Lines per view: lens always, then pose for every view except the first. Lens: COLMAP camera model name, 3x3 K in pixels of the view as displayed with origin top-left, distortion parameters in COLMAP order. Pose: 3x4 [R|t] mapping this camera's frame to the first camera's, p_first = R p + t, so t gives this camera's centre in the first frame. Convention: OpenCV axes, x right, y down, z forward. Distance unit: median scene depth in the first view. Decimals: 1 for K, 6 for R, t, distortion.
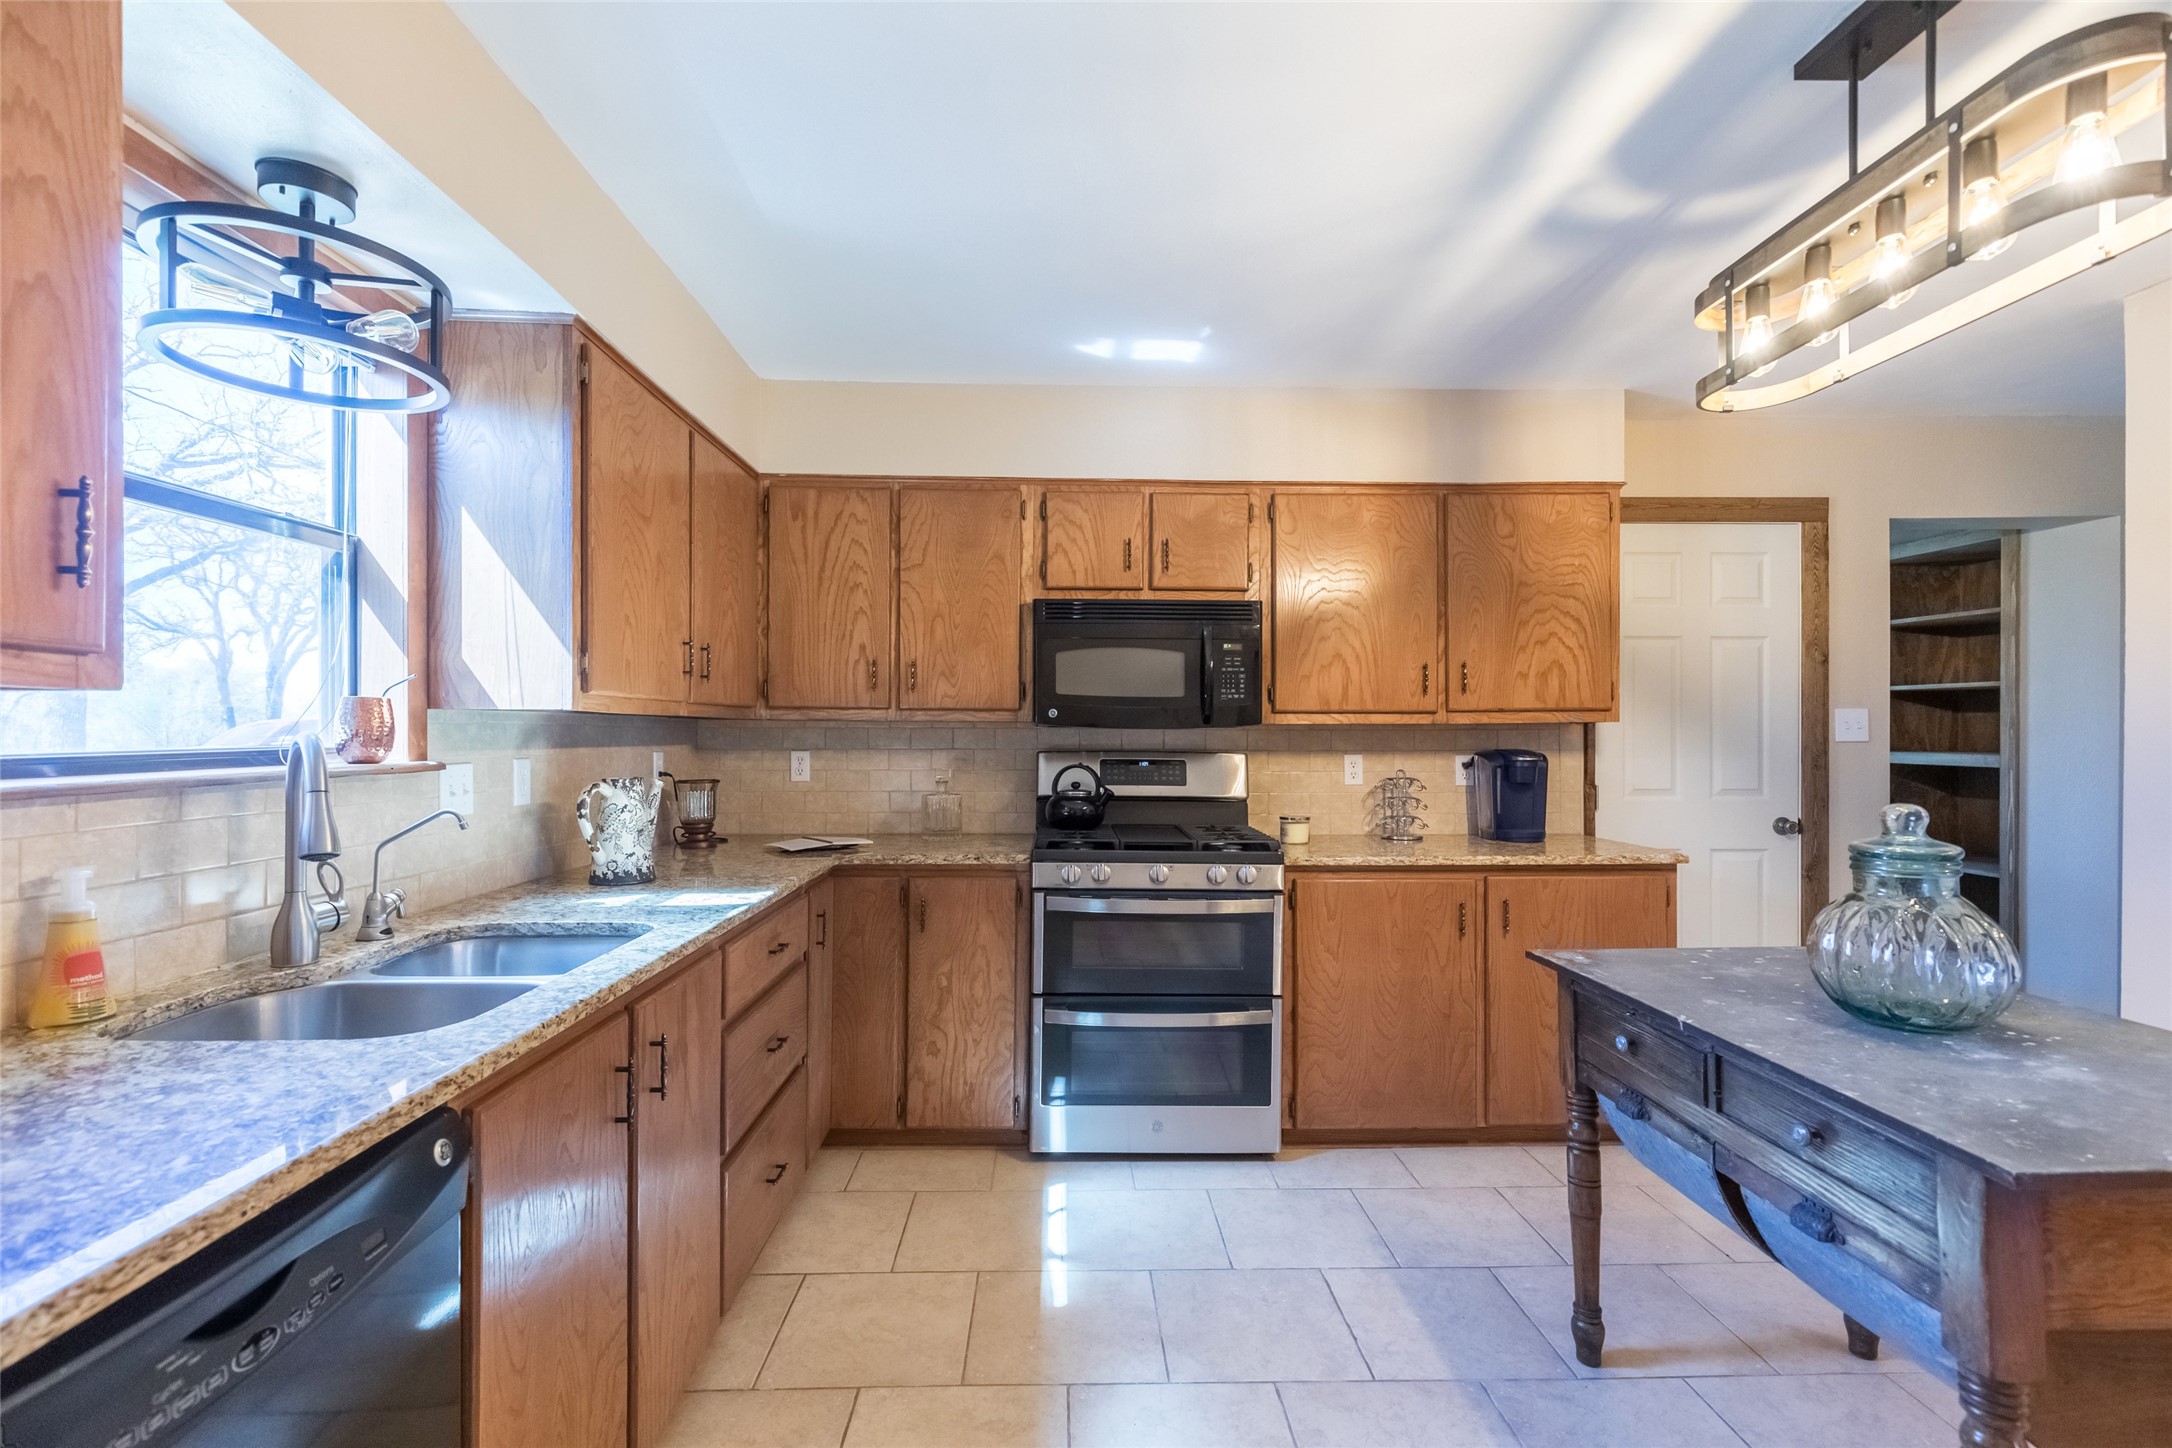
lens RADIAL K [[989.5, 0, 1086.2], [0, 989.5, 734.4], [0, 0, 1]] dist [0.007303, -0.002372]
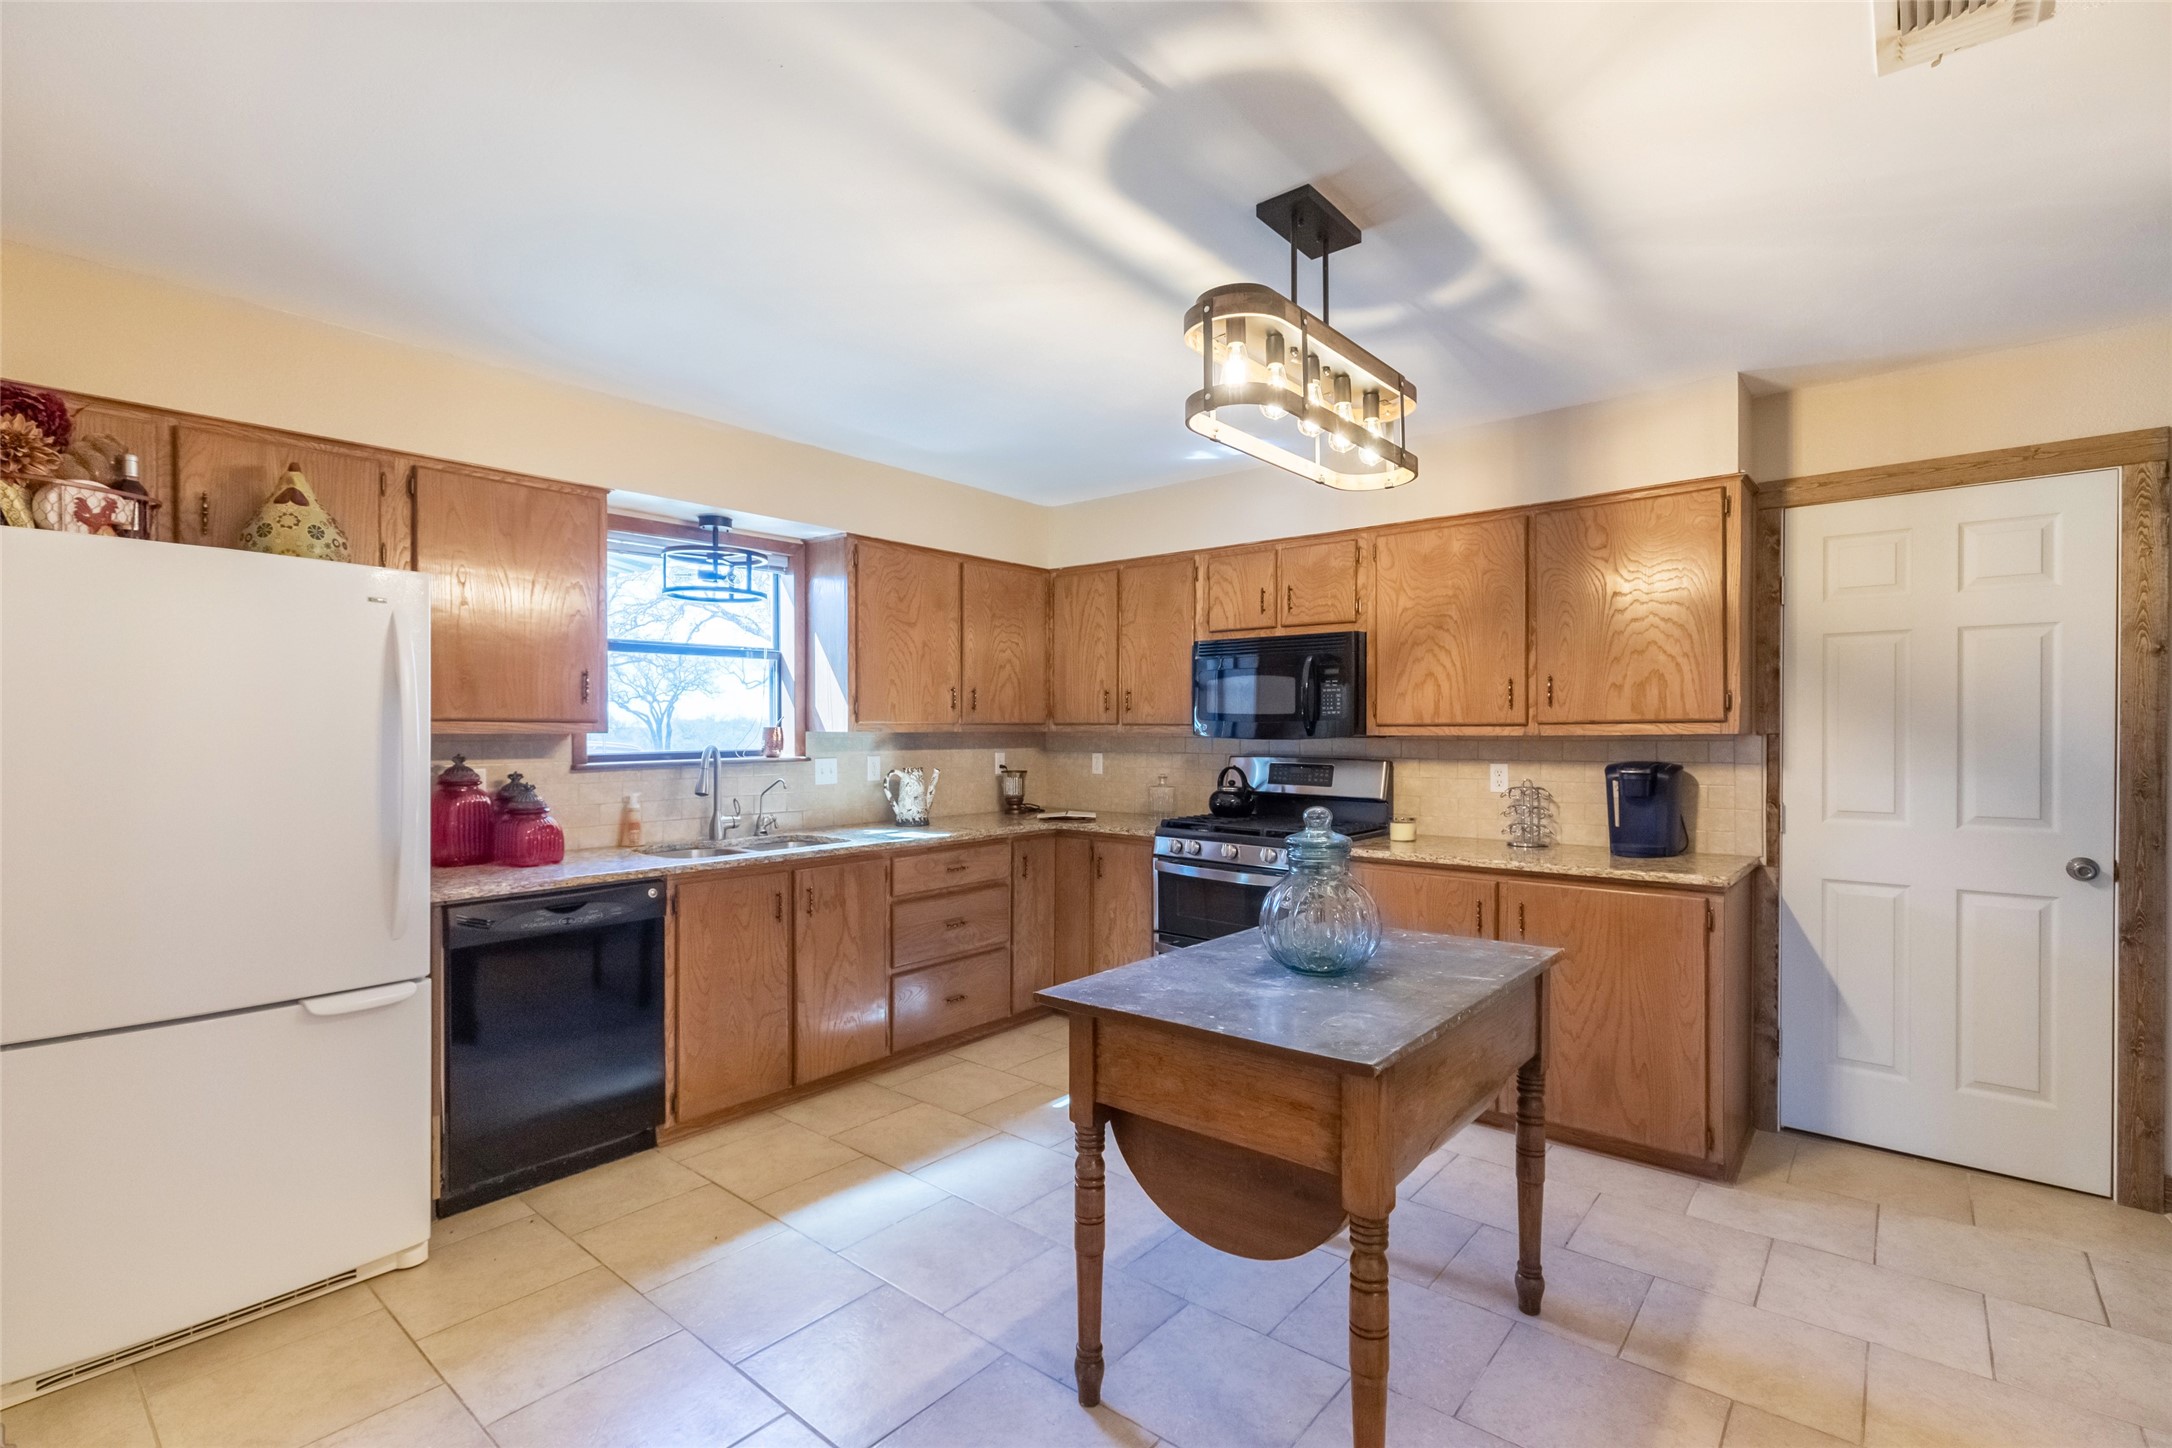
lens RADIAL K [[989.5, 0, 1046.2], [0, 989.5, 728.0], [0, 0, 1]] dist [0.007303, -0.002372]
pose [[0.731076, -0.003461, -0.682287, 0.698975], [0.001426, 0.999993, -0.003544, -0.015720], [0.682294, 0.001618, 0.731076, -0.109408]]
